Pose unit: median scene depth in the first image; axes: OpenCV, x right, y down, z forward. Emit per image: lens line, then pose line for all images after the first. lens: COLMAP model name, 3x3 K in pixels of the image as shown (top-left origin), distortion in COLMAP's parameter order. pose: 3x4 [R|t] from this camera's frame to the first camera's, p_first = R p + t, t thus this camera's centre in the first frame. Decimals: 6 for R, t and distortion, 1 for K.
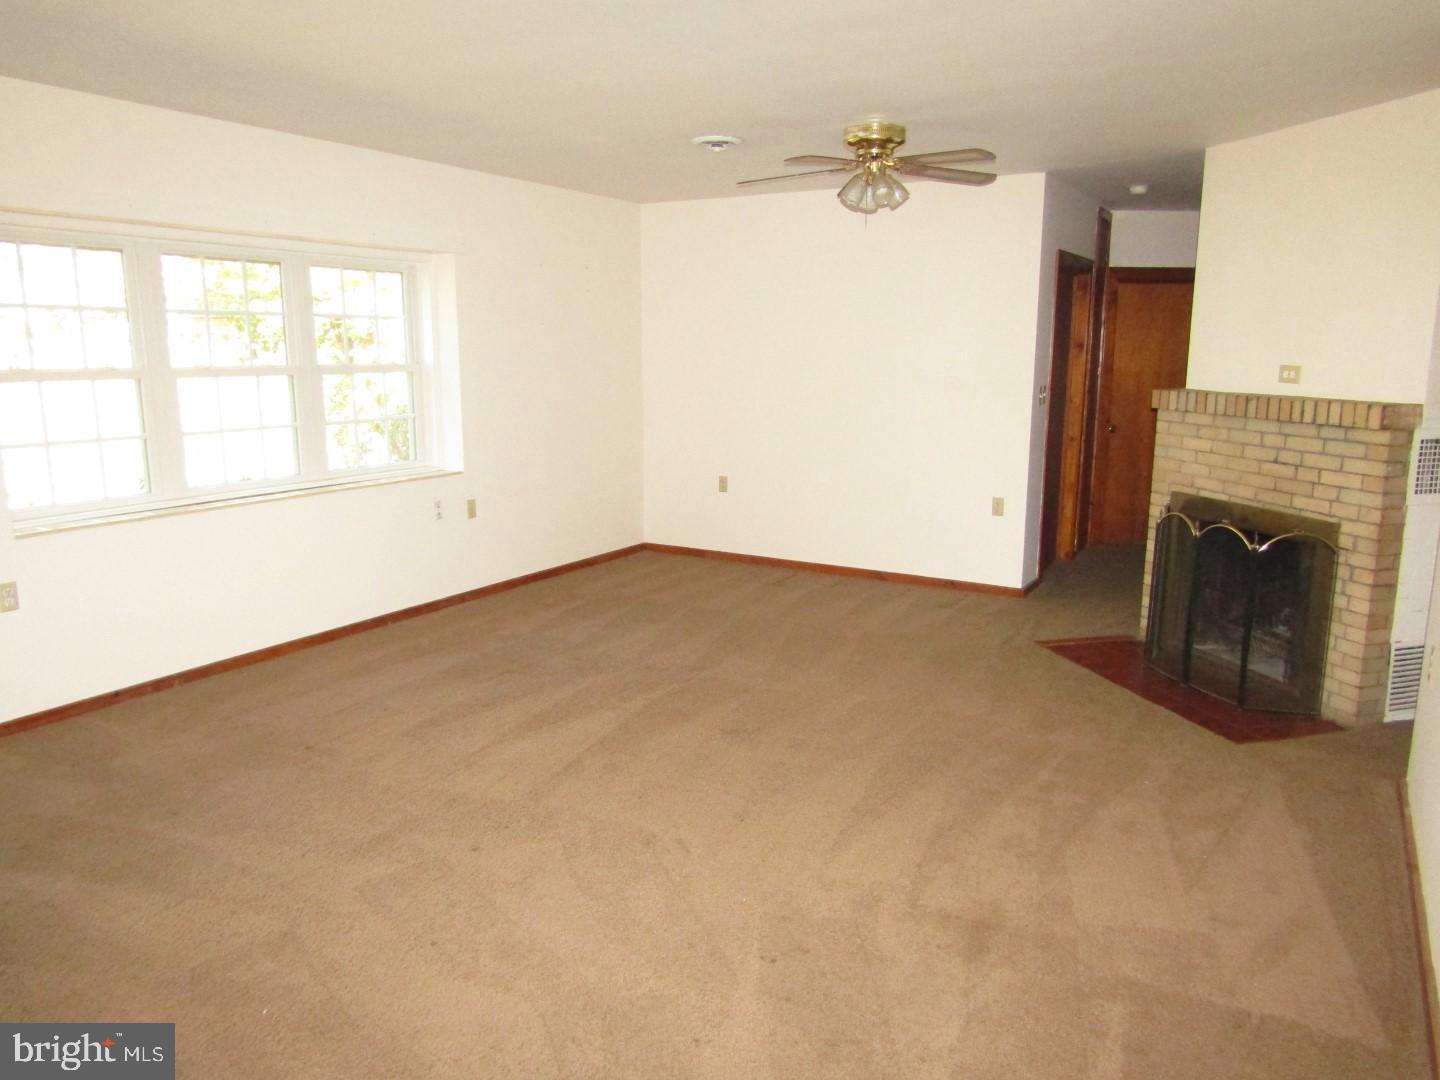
lens RADIAL K [[1031.8, 0, 729.0], [0, 1031.8, 536.3], [0, 0, 1]] dist [-0.005097, 0.002655]
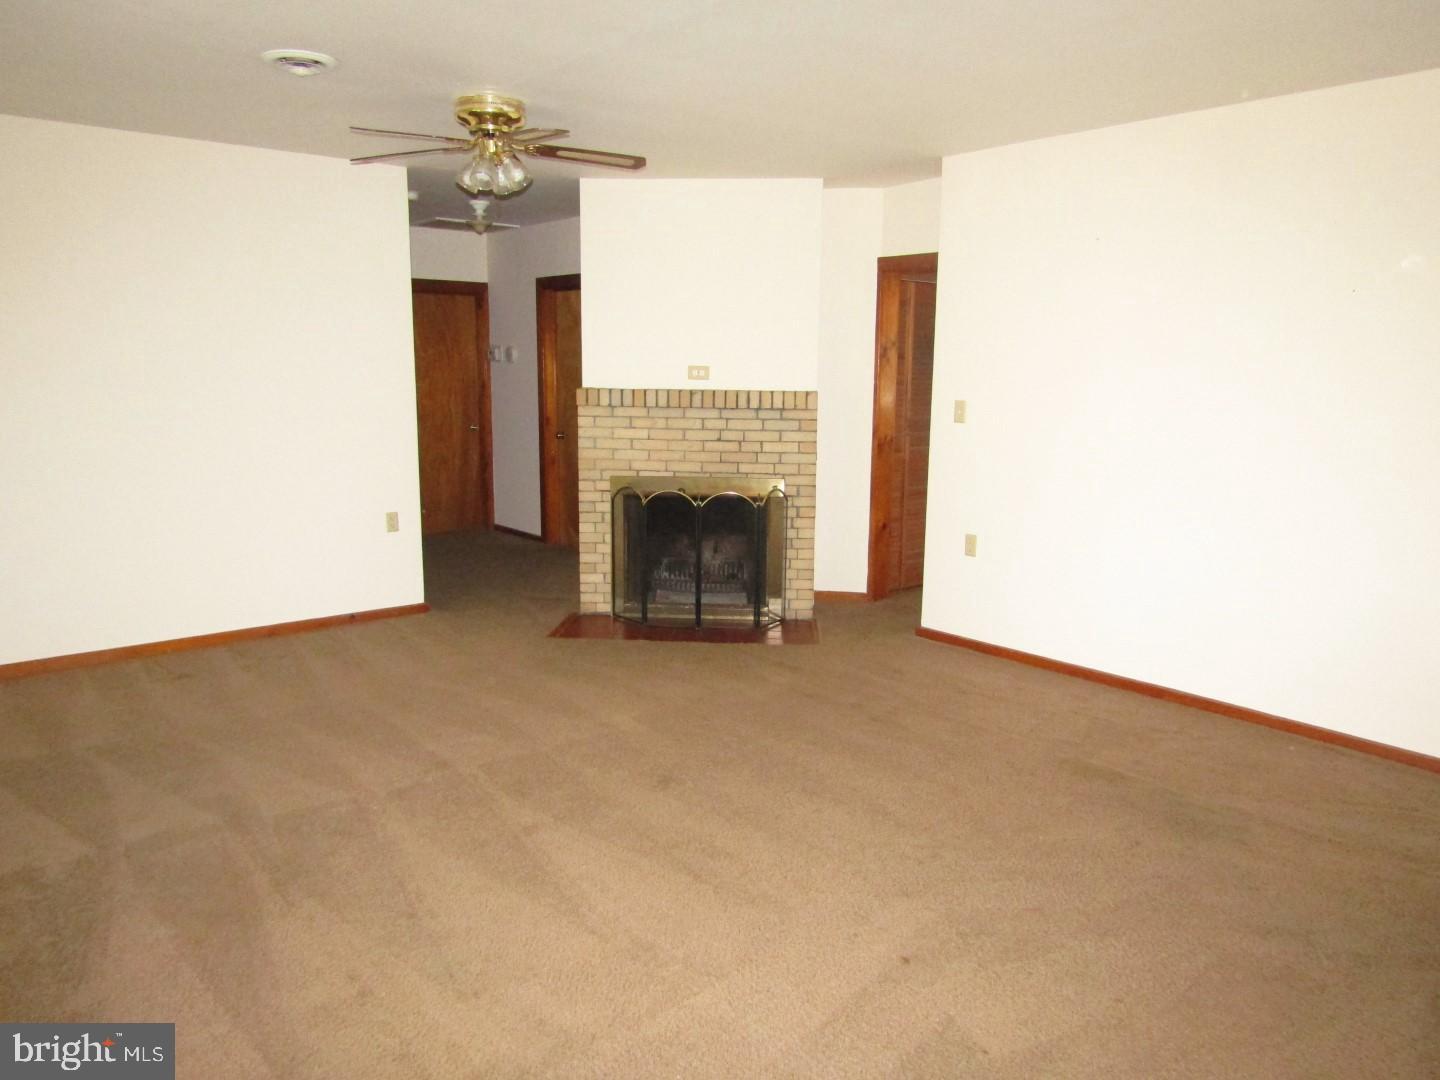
lens RADIAL K [[1031.8, 0, 729.7], [0, 1031.8, 547.2], [0, 0, 1]] dist [-0.005097, 0.002655]
pose [[0.318857, -0.170939, 0.932261, -0.680099], [0.162494, 0.978898, 0.123913, -0.096436], [-0.933770, 0.111977, 0.339905, 0.545237]]
